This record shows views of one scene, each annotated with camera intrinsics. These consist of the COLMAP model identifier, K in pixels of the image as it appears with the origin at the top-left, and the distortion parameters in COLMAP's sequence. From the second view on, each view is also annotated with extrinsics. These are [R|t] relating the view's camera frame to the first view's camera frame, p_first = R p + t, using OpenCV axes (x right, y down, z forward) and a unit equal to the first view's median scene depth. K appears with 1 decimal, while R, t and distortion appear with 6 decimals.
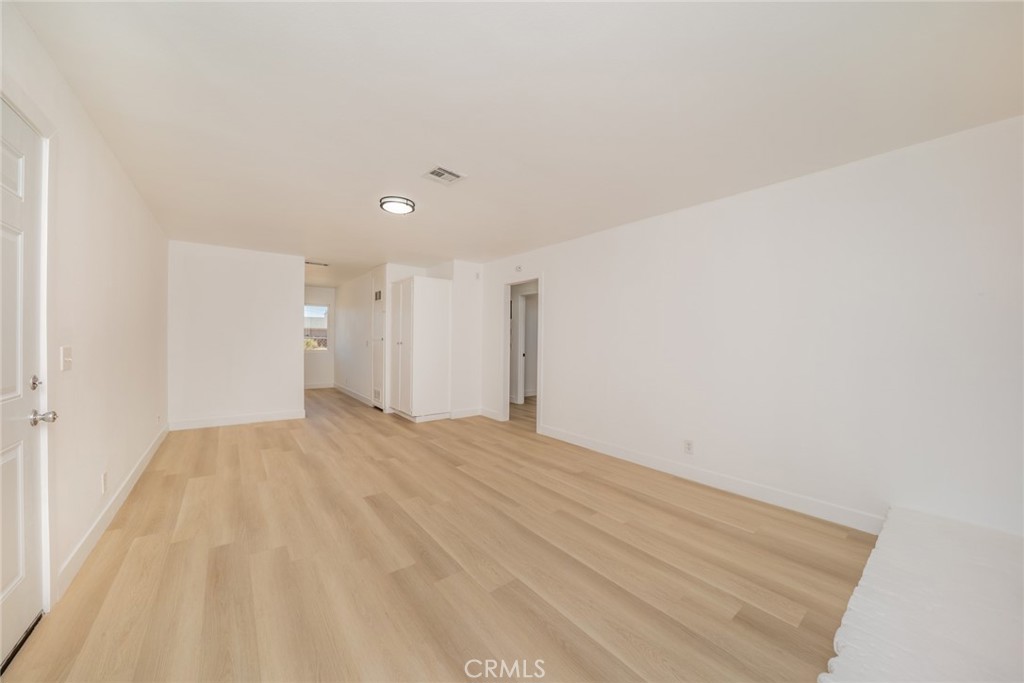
lens RADIAL K [[365.8, 0, 514.4], [0, 365.8, 340.3], [0, 0, 1]] dist [-0.023725, 0.004334]
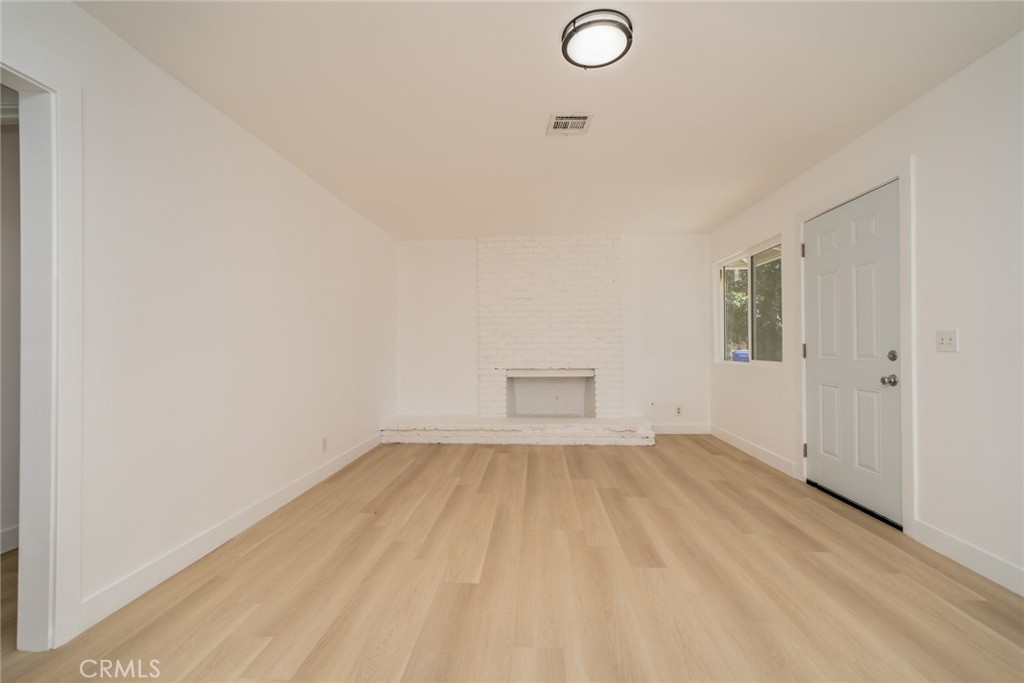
lens RADIAL K [[434.2, 0, 512.0], [0, 434.2, 341.5], [0, 0, 1]] dist [0.004543, 0.000396]
pose [[-0.747296, 0.000475, 0.664491, -0.826376], [0.000474, 1.000000, -0.000182, 0.039089], [-0.664491, 0.000179, -0.747296, 2.003969]]
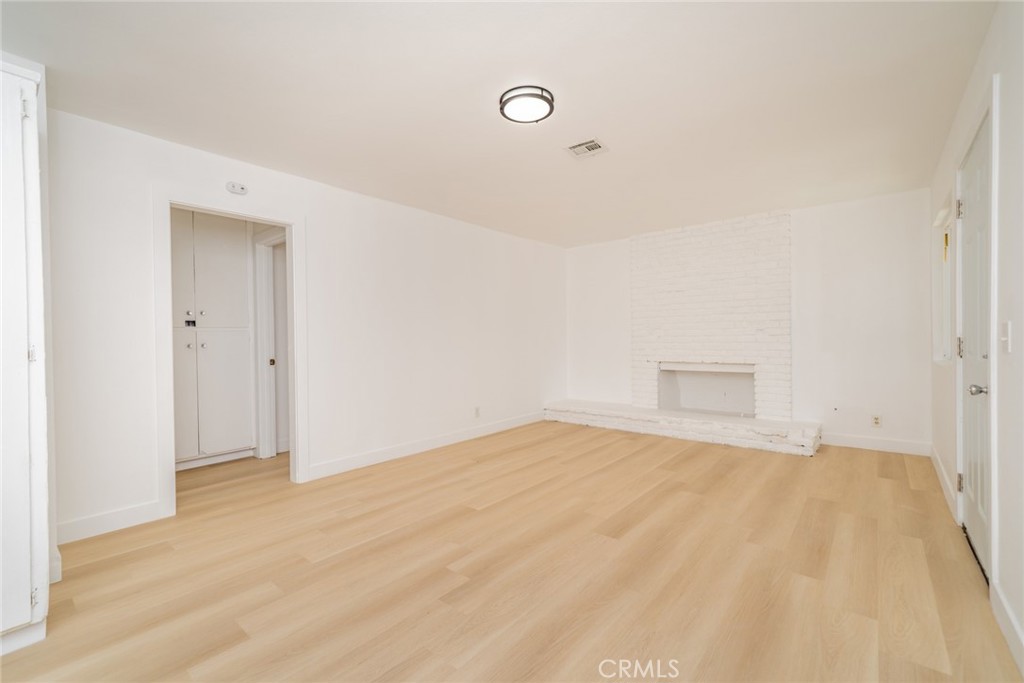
lens RADIAL K [[434.2, 0, 512.0], [0, 434.2, 341.5], [0, 0, 1]] dist [0.004543, 0.000396]
pose [[-0.204210, -0.014055, 0.978826, -1.389713], [0.013788, 0.999756, 0.017232, 0.023956], [-0.978830, 0.017015, -0.203967, 1.572163]]
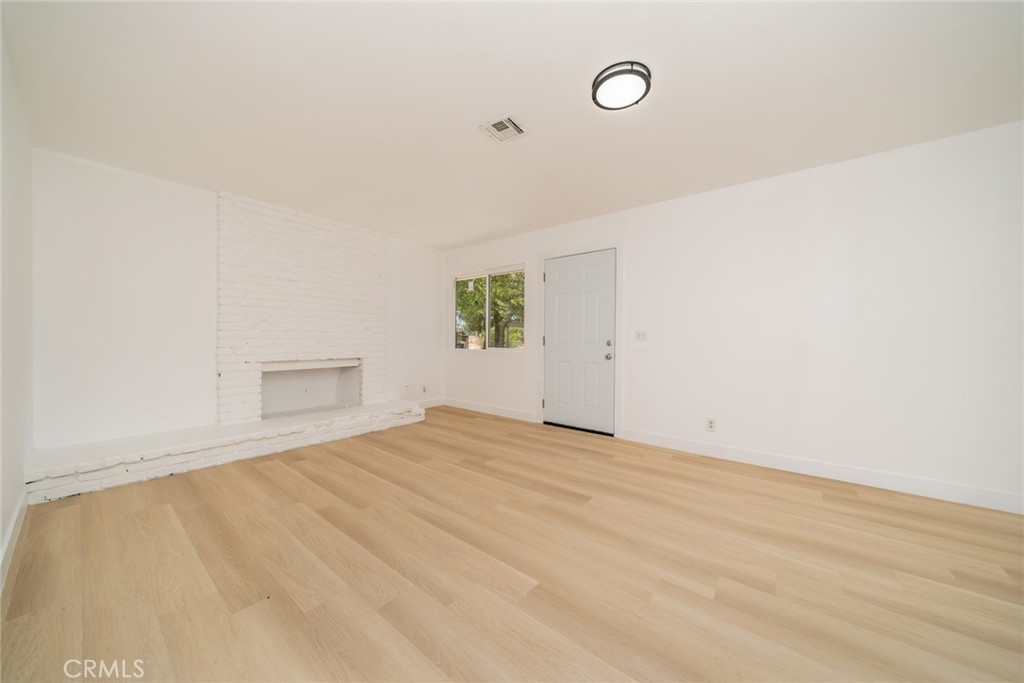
lens RADIAL K [[347.3, 0, 508.1], [0, 347.3, 341.2], [0, 0, 1]] dist [-0.002408, -0.000190]
pose [[-0.975798, -0.015889, -0.218095, -0.031568], [-0.018169, 0.999799, 0.008456, 0.059431], [0.217917, 0.012214, -0.975891, 2.021992]]
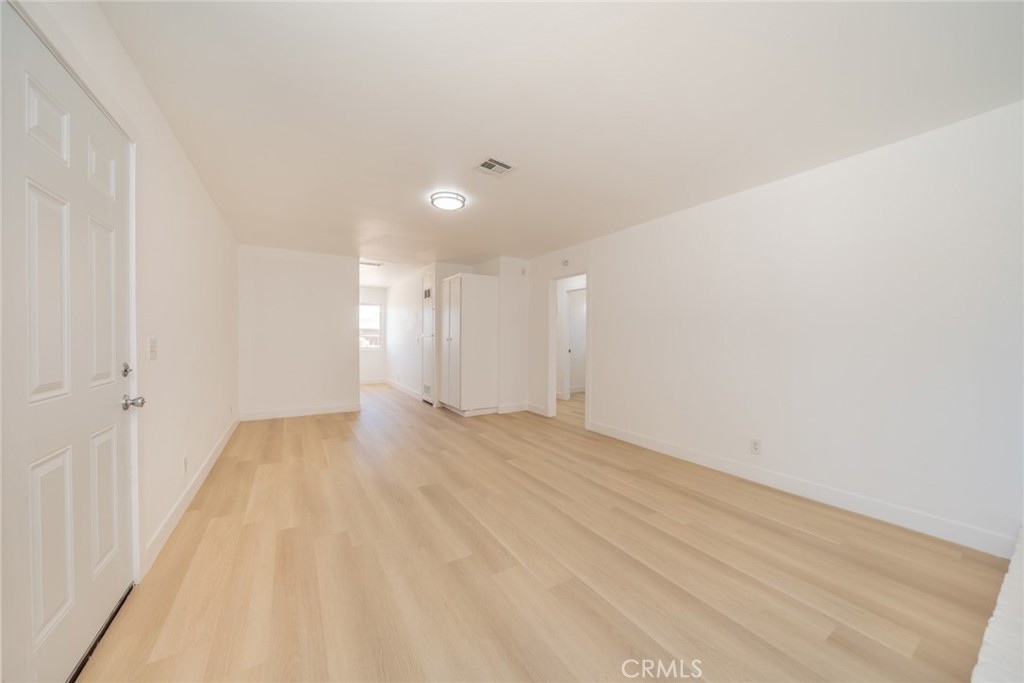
lens RADIAL K [[361.6, 0, 517.2], [0, 361.6, 339.8], [0, 0, 1]] dist [-0.000236, 0.000234]
pose [[0.994170, -0.005369, -0.107686, -0.031145], [0.005749, 0.999978, 0.003211, 0.018727], [0.107666, -0.003811, 0.994180, 0.022297]]
